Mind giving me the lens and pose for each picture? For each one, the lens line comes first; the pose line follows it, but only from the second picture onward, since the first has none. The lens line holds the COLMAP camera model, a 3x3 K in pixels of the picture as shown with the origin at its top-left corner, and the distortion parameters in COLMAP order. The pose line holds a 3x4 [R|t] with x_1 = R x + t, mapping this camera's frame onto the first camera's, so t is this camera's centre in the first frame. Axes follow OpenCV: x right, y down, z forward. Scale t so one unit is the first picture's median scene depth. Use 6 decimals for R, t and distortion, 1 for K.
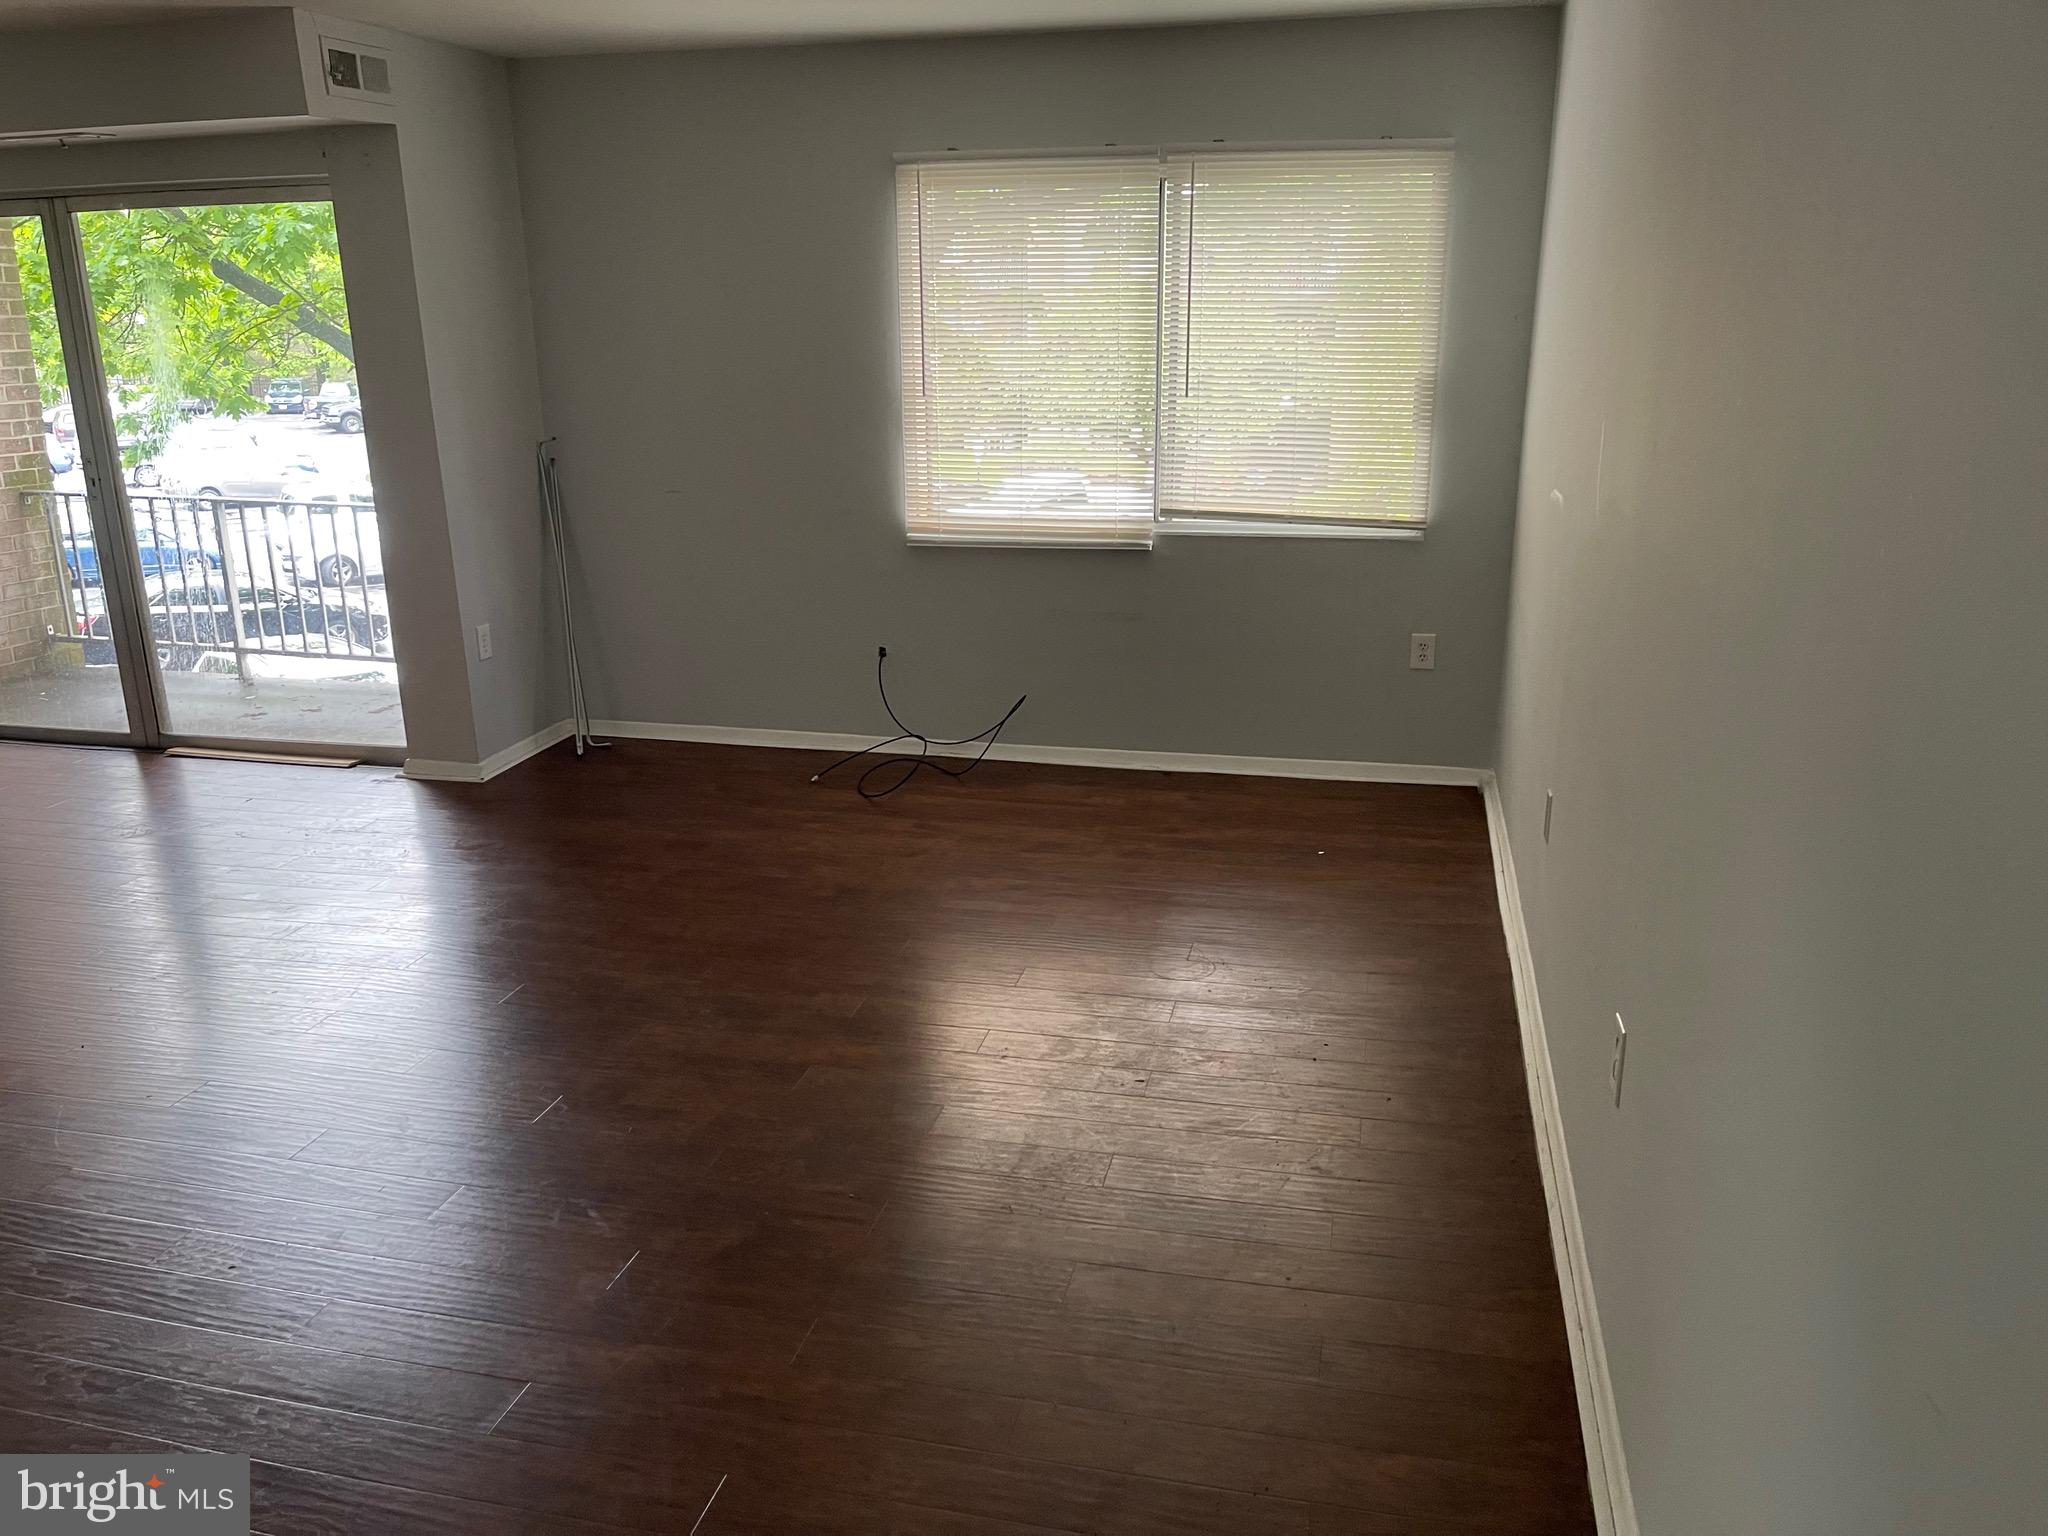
lens RADIAL K [[1546.7, 0, 1024.0], [0, 1546.7, 768.0], [0, 0, 1]] dist [0.084854, -0.112770]
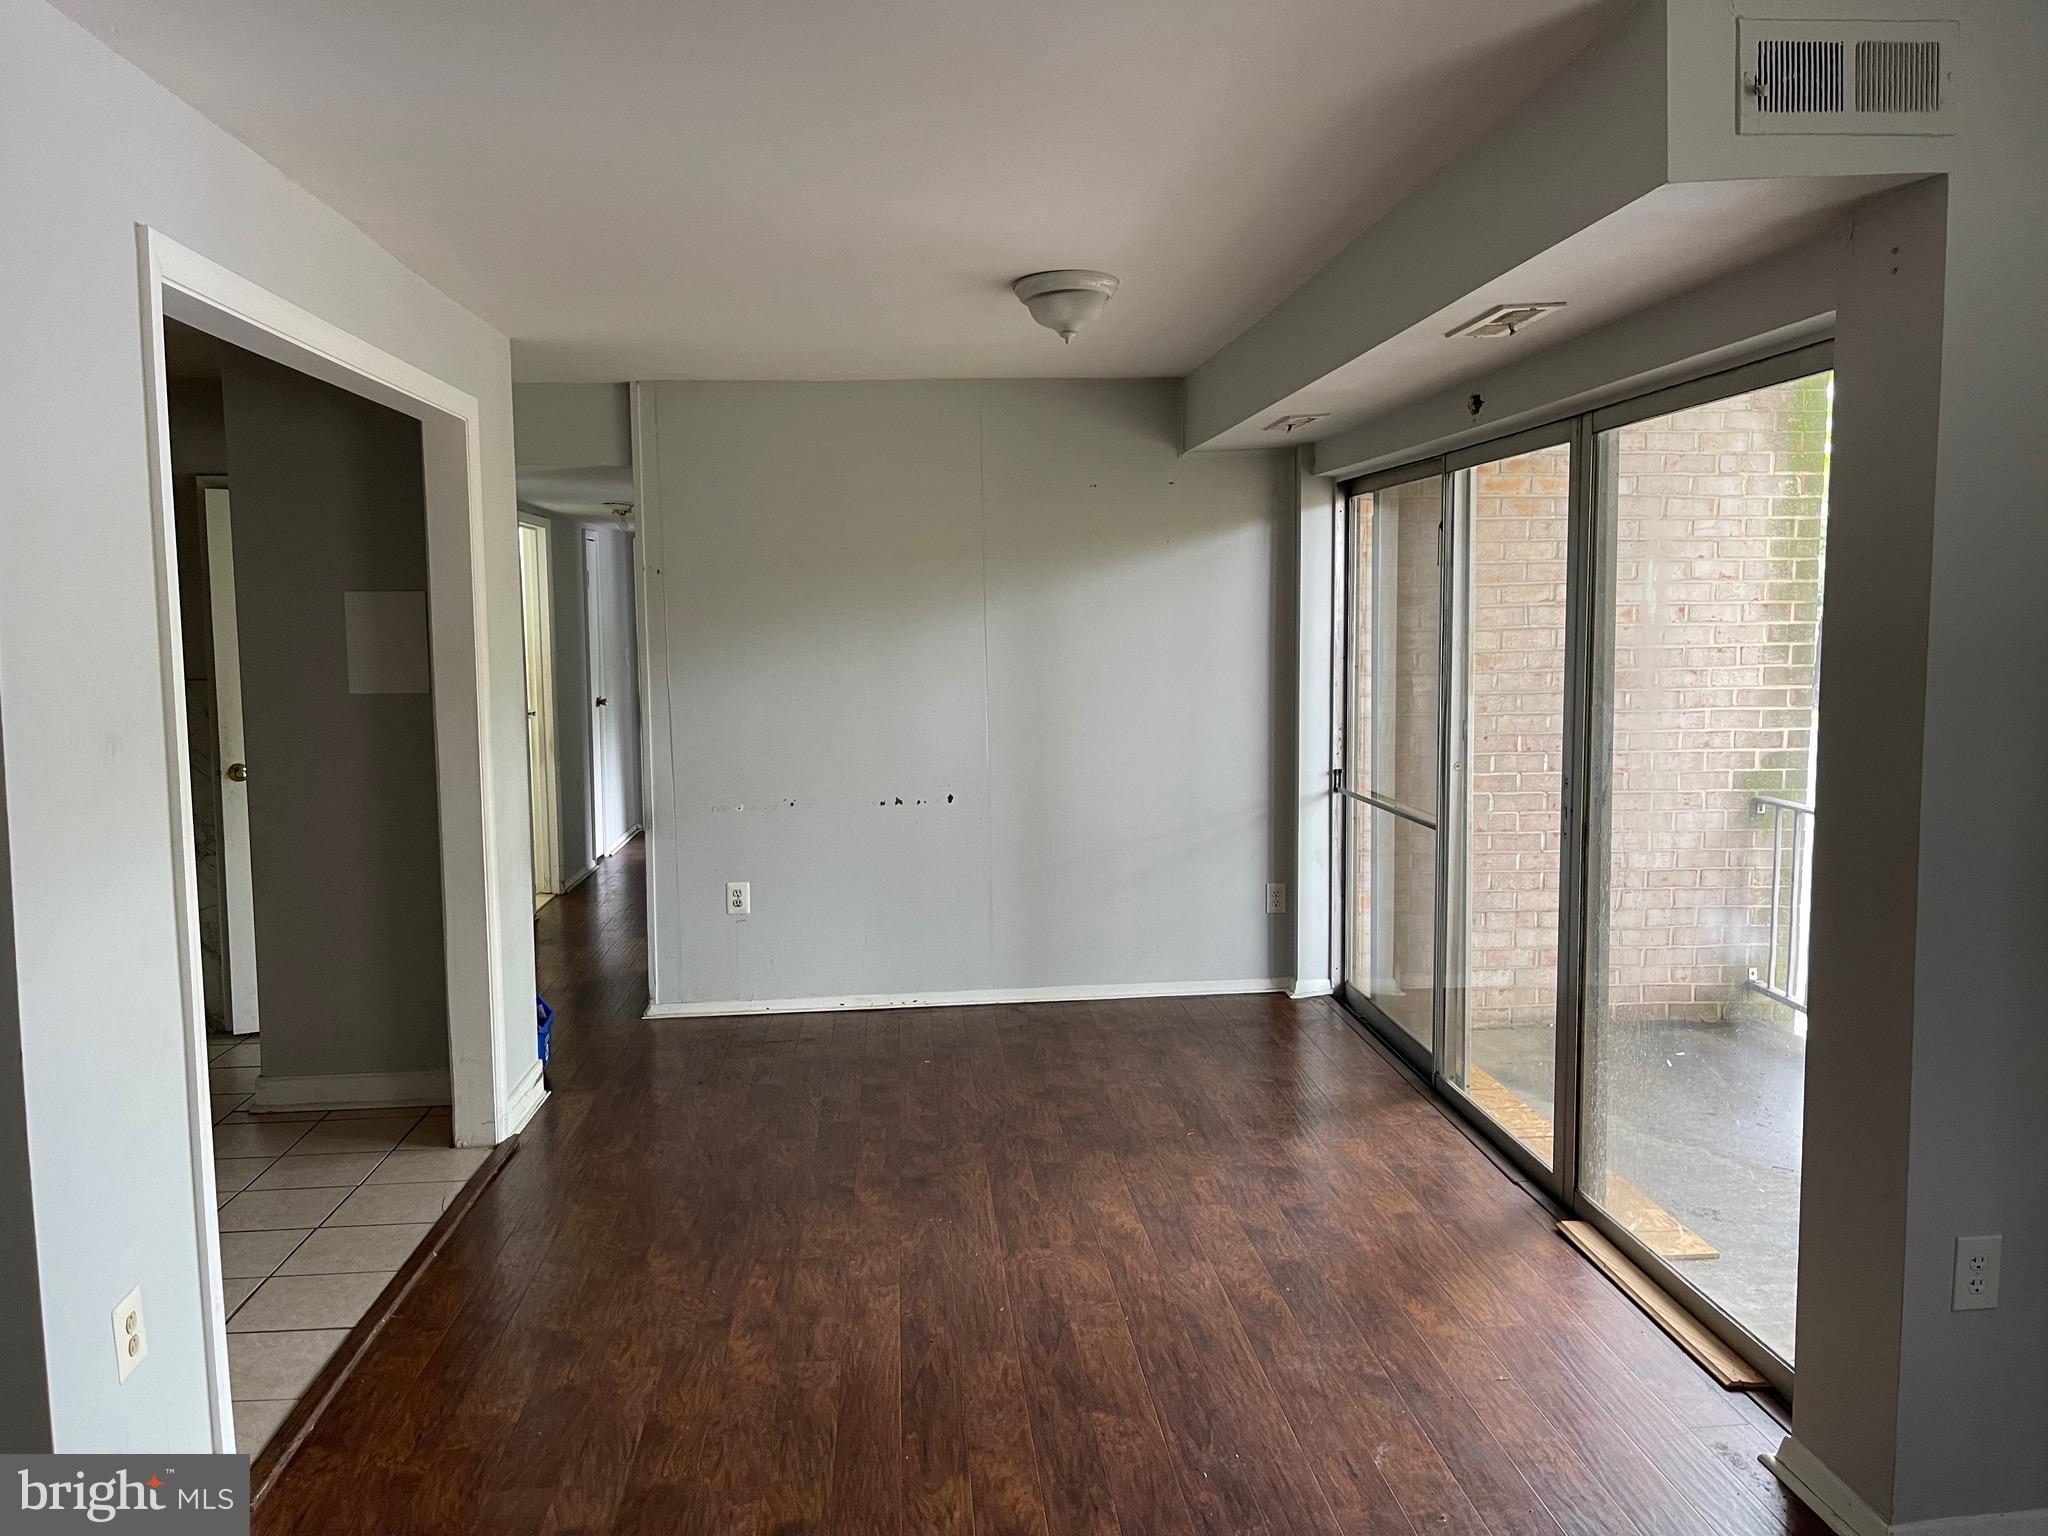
lens RADIAL K [[1540.5, 0, 1040.2], [0, 1540.5, 762.4], [0, 0, 1]] dist [0.070904, -0.099166]
pose [[0.334486, 0.098330, -0.937257, -0.033595], [-0.253124, 0.967369, 0.011155, -0.152904], [0.907771, 0.233511, 0.348461, 0.548220]]
